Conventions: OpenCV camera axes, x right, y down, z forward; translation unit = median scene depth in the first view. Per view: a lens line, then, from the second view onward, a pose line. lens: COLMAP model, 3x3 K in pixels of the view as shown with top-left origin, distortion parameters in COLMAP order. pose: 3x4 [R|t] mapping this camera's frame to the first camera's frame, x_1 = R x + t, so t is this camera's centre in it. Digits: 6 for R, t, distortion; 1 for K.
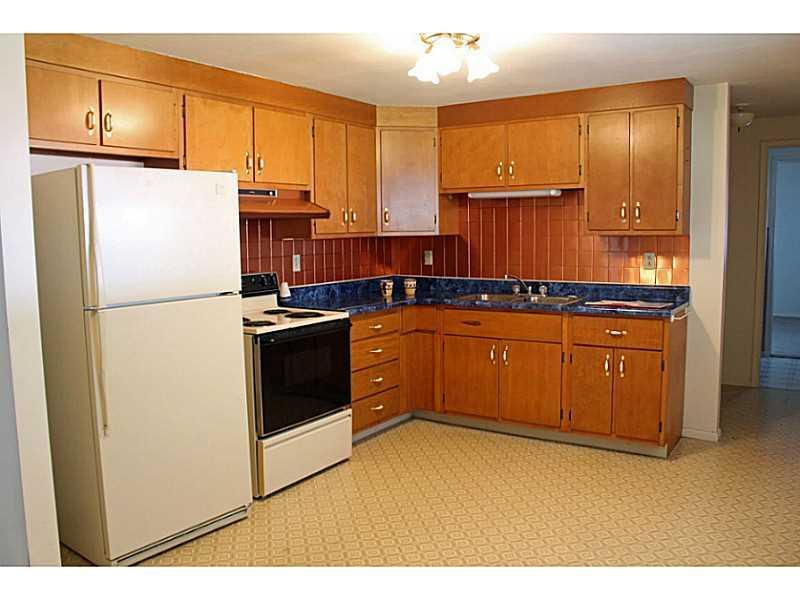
lens RADIAL K [[656.5, 0, 400.0], [0, 656.5, 300.0], [0, 0, 1]] dist [-0.157788, 0.132703]
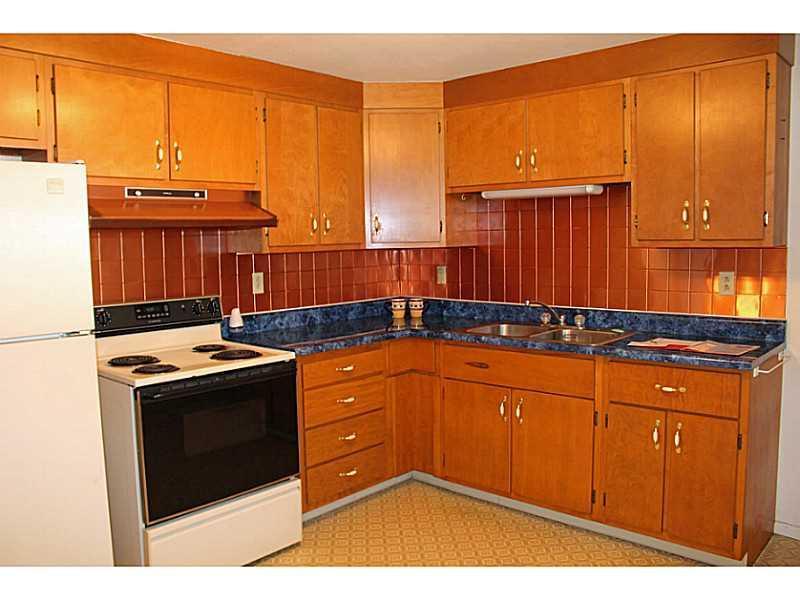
lens RADIAL K [[656.5, 0, 400.0], [0, 656.5, 300.0], [0, 0, 1]] dist [-0.157788, 0.132703]
pose [[0.989182, 0.009977, -0.146355, 0.136068], [-0.011732, 0.999869, -0.011132, -0.030932], [0.146225, 0.012729, 0.989169, 0.256903]]
